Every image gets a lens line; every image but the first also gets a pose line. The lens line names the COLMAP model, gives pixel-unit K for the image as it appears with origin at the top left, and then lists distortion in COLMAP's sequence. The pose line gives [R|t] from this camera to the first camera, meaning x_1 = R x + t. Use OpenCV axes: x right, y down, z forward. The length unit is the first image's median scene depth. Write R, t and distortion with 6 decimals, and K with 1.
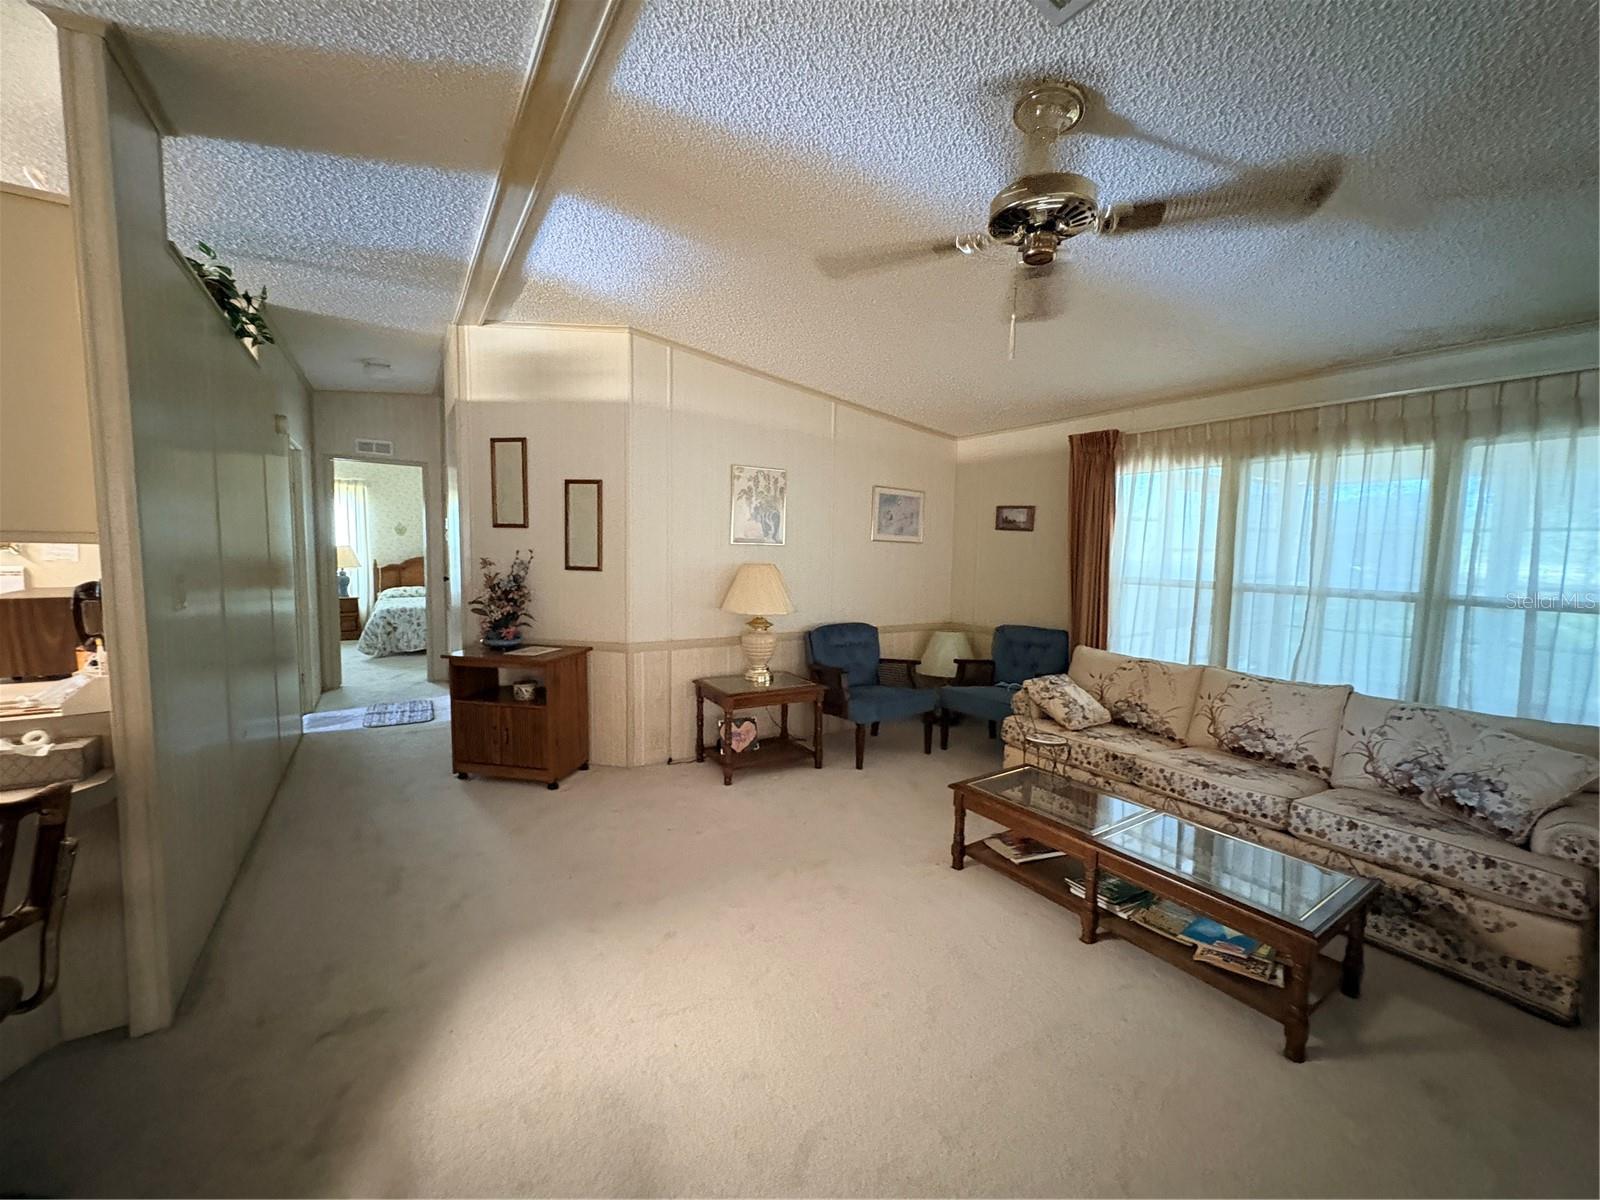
lens RADIAL K [[638.0, 0, 801.2], [0, 638.0, 600.6], [0, 0, 1]] dist [0.000619, 0.000208]
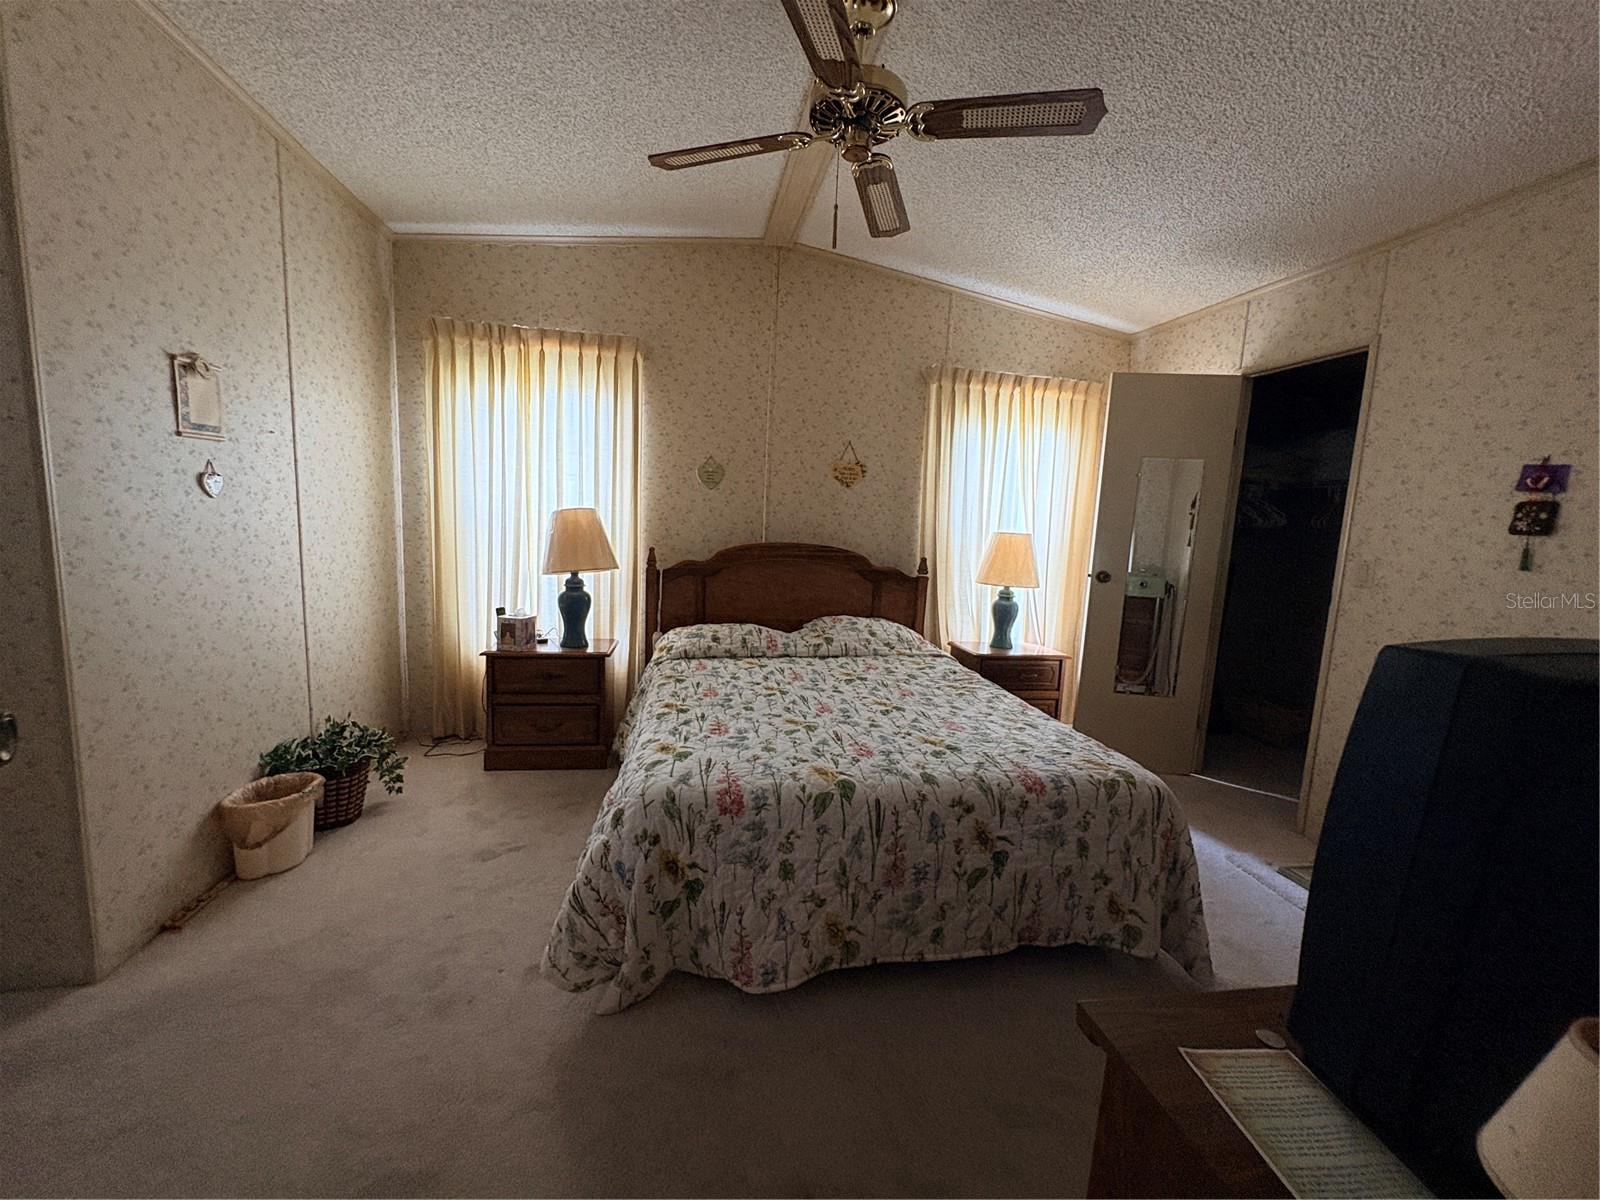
lens RADIAL K [[638.0, 0, 801.2], [0, 638.0, 600.6], [0, 0, 1]] dist [0.000619, 0.000208]
pose [[0.926066, 0.071944, -0.370440, -0.995039], [-0.060339, 0.997258, 0.042836, -0.122780], [0.372506, -0.017317, 0.927868, 1.530969]]
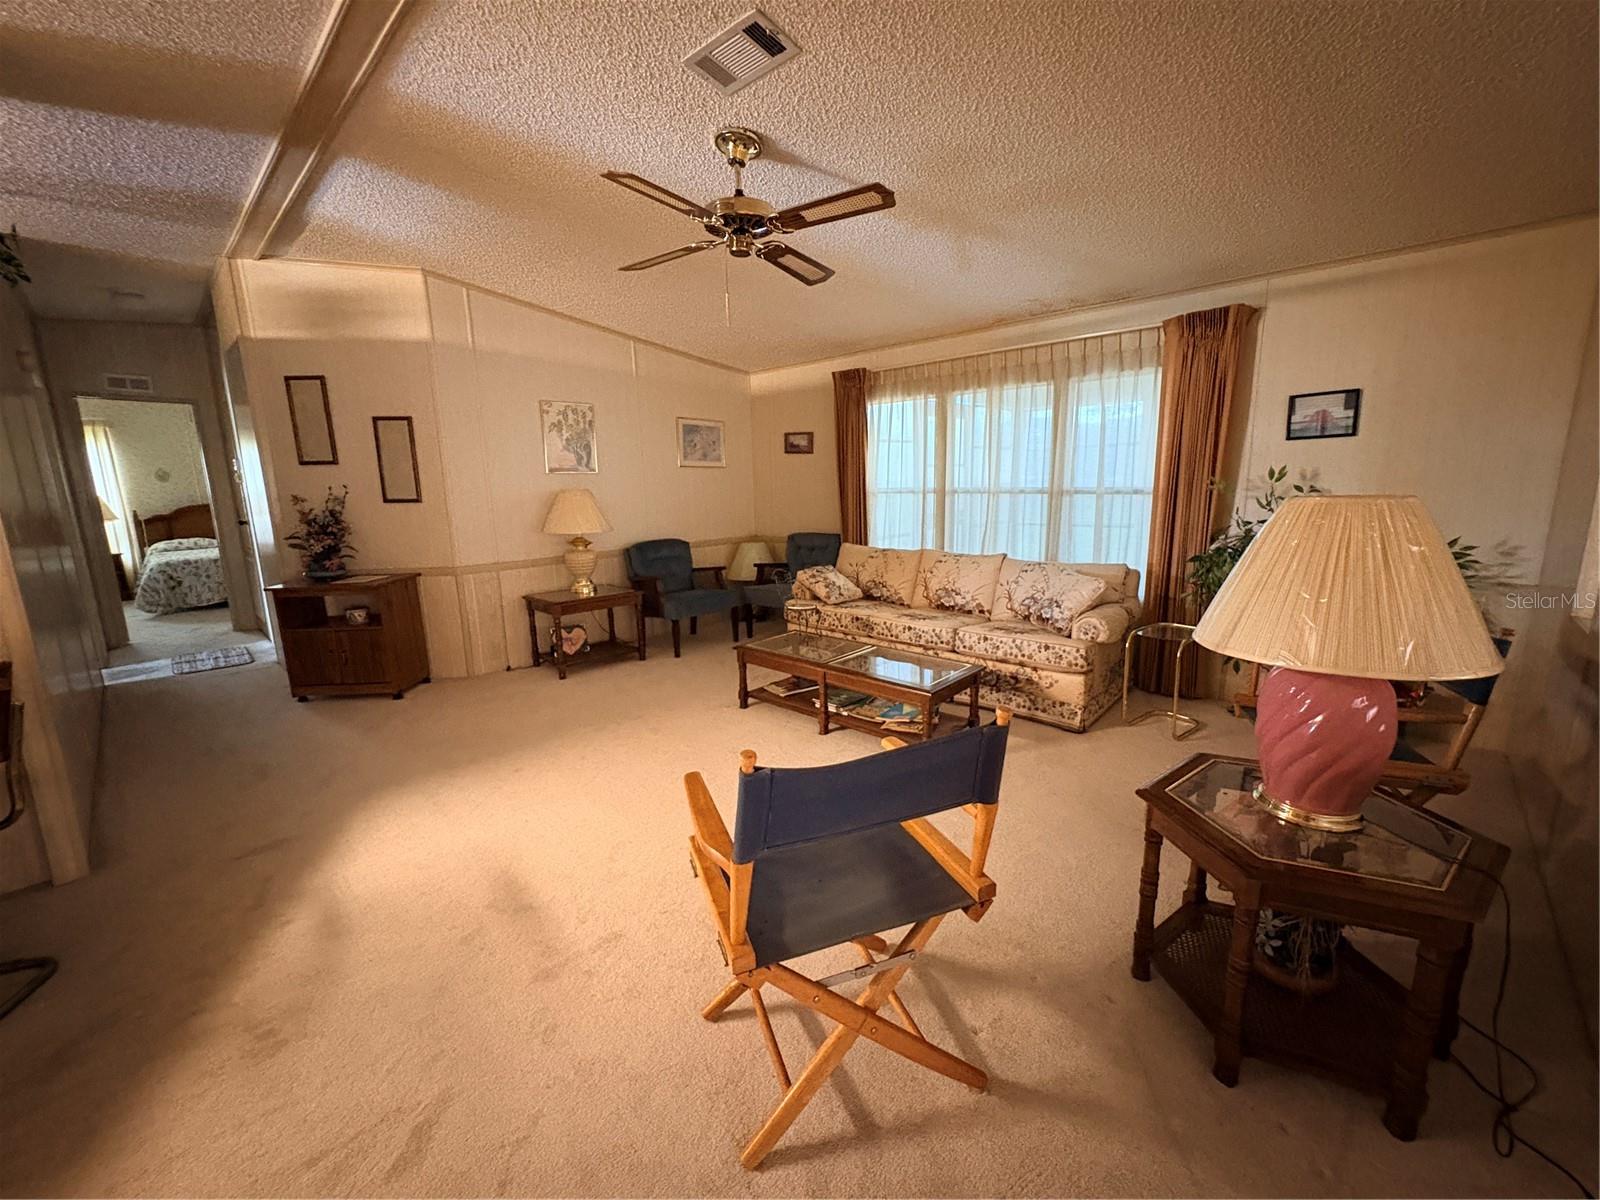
lens RADIAL K [[638.0, 0, 801.2], [0, 638.0, 600.6], [0, 0, 1]] dist [0.000619, 0.000208]
pose [[0.969952, -0.083301, 0.228592, 0.052251], [0.059018, 0.992056, 0.111090, 0.037320], [-0.236030, -0.094261, 0.967163, -0.219935]]
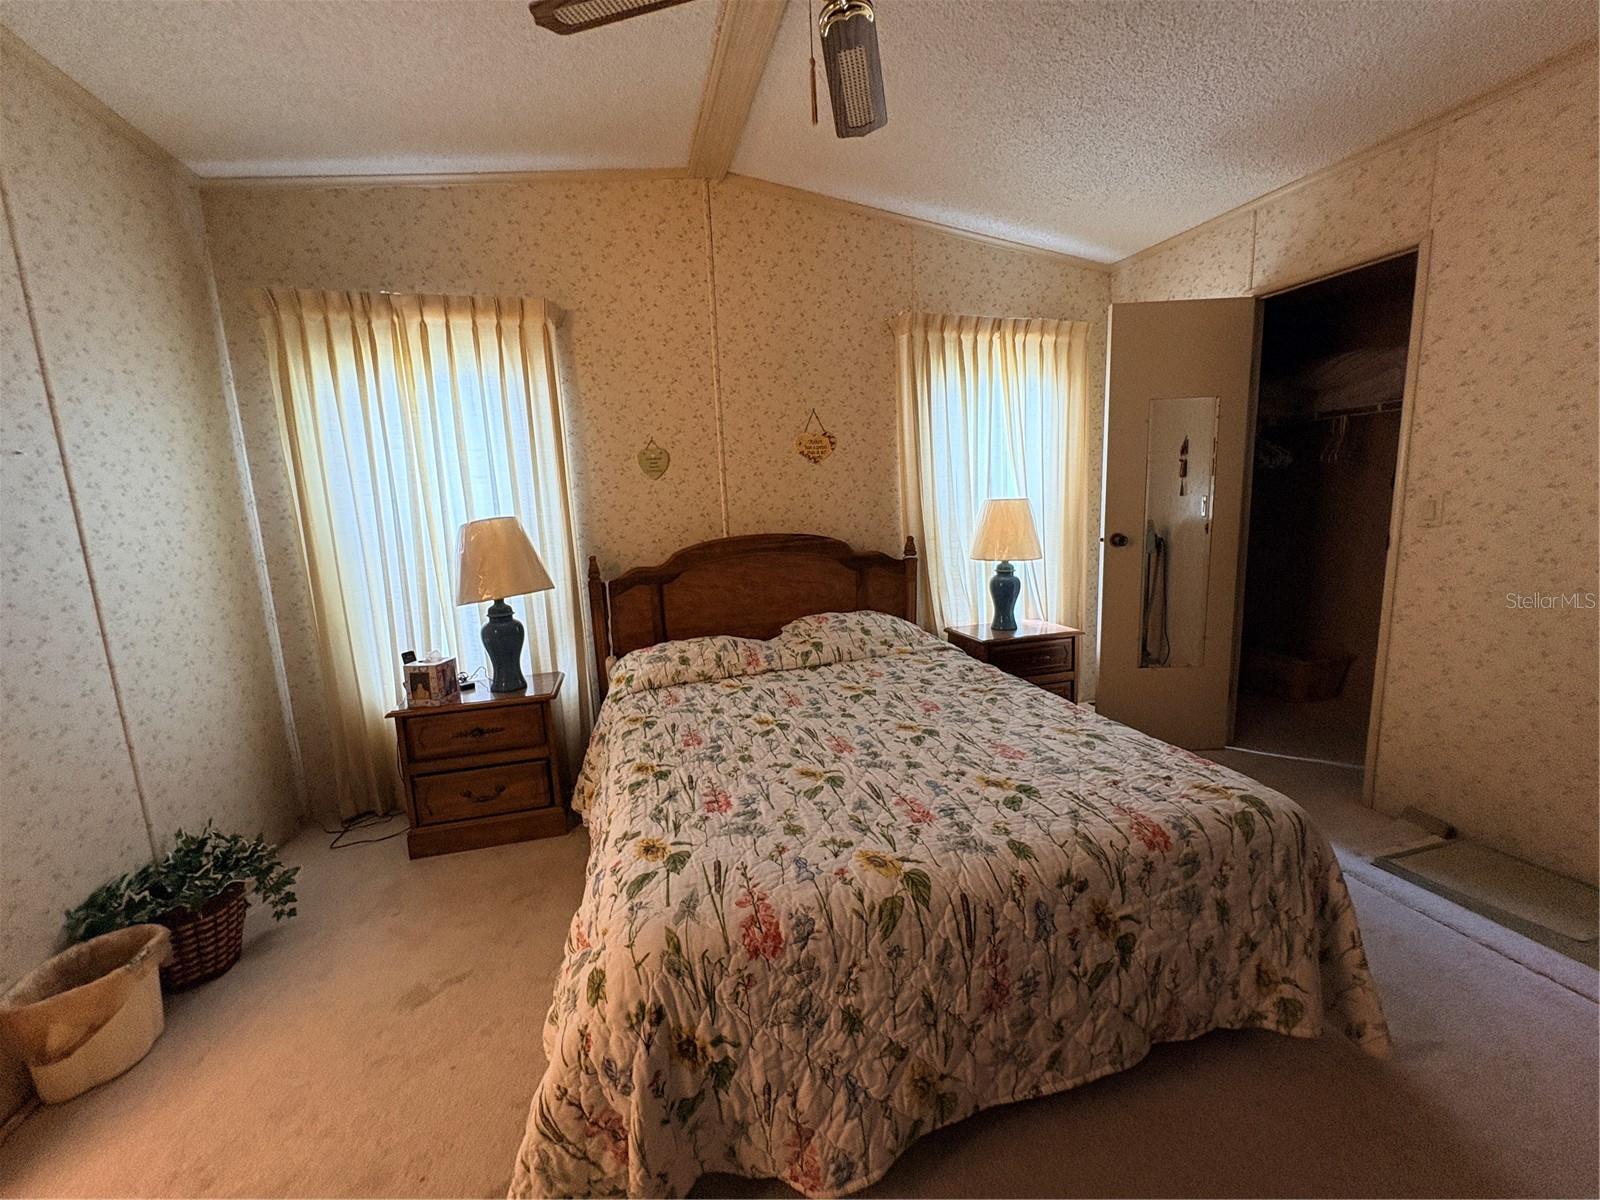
lens RADIAL K [[638.0, 0, 801.2], [0, 638.0, 600.6], [0, 0, 1]] dist [0.000619, 0.000208]
pose [[0.957493, -0.014449, -0.288094, -1.081172], [0.037316, 0.996557, 0.074041, -0.140678], [0.286032, -0.081644, 0.954735, 1.642963]]
